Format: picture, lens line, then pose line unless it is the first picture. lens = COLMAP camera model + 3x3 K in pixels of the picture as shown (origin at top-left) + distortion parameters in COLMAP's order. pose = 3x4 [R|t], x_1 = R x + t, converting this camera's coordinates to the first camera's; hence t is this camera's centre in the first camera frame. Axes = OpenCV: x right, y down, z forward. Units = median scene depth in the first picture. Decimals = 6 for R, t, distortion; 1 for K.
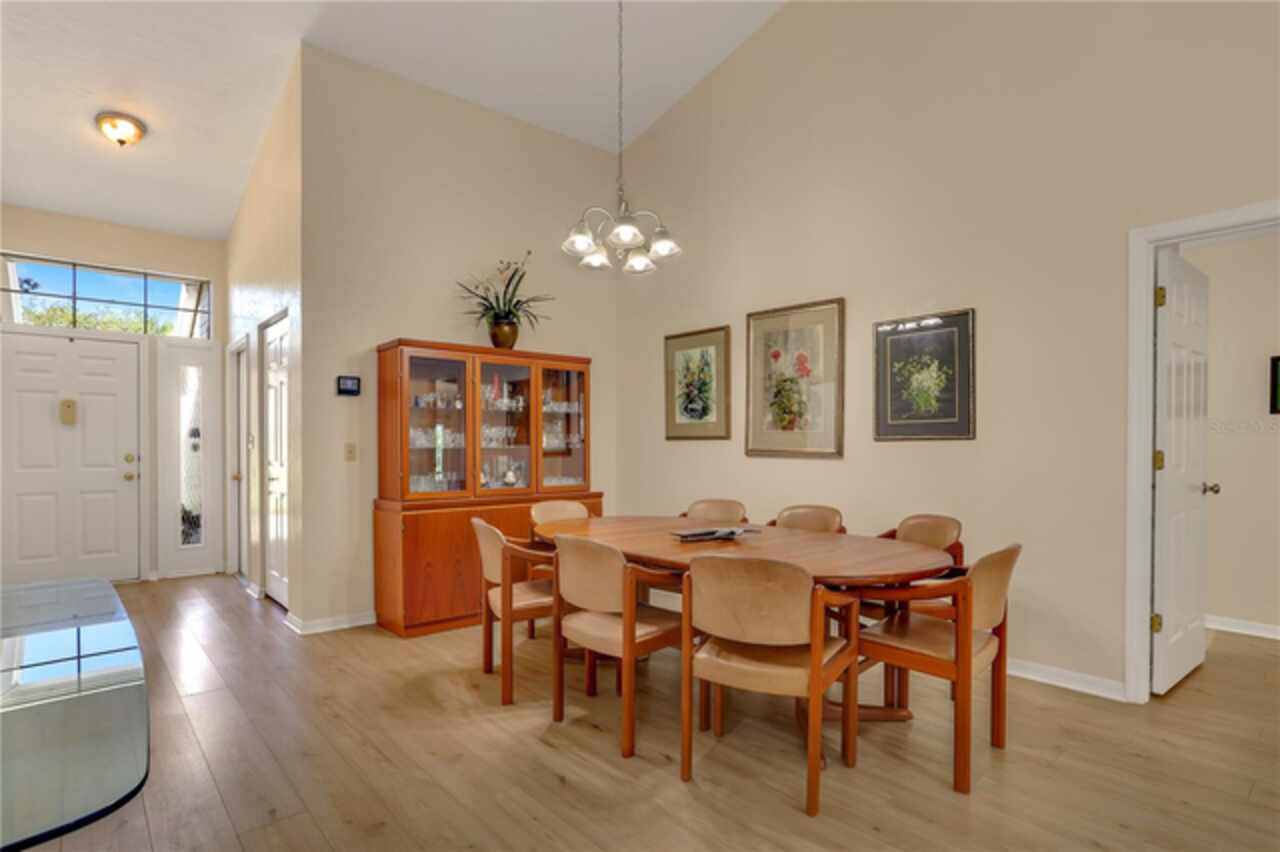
lens RADIAL K [[656.5, 0, 633.7], [0, 656.5, 452.1], [0, 0, 1]] dist [-0.051714, 0.032941]
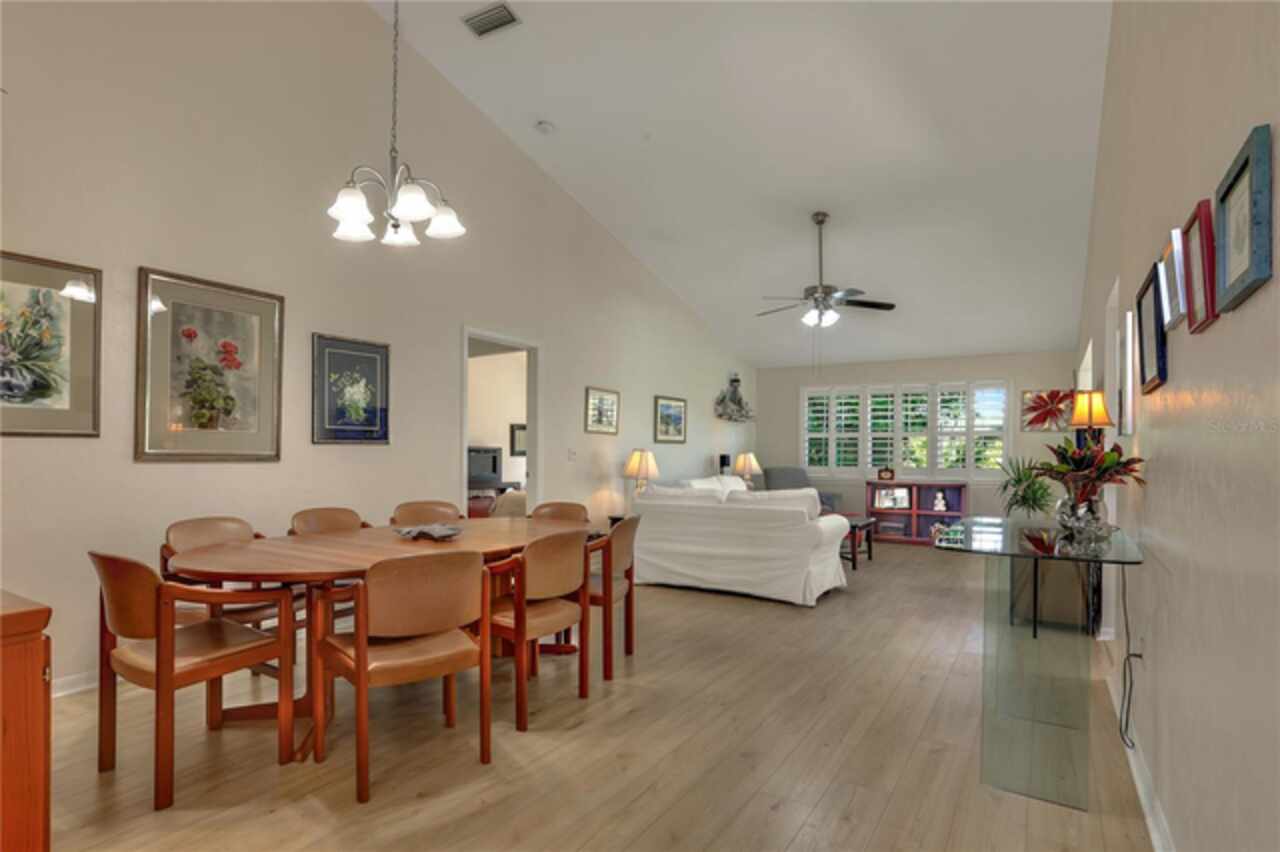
lens RADIAL K [[656.5, 0, 633.7], [0, 656.5, 452.1], [0, 0, 1]] dist [-0.051714, 0.032941]
pose [[-0.275095, -0.003611, 0.961410, -0.750956], [0.003068, 0.999985, 0.004633, -0.006699], [-0.961412, 0.004224, -0.275079, 0.755232]]
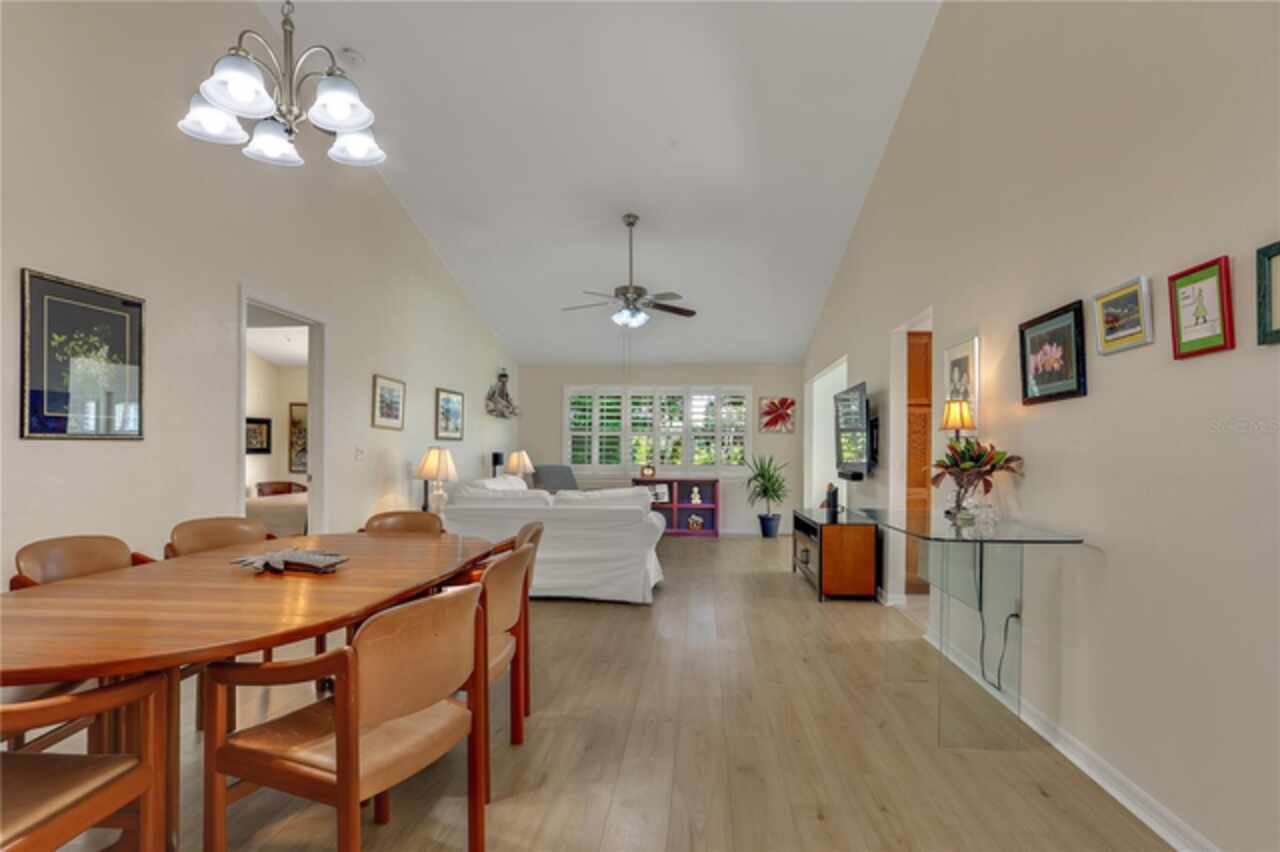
lens RADIAL K [[649.7, 0, 653.5], [0, 649.7, 449.0], [0, 0, 1]] dist [-0.049968, 0.015762]
pose [[-0.700670, -0.002980, 0.713480, -0.546212], [0.000418, 0.999989, 0.004587, -0.008811], [-0.713486, 0.003512, -0.700661, 0.946104]]
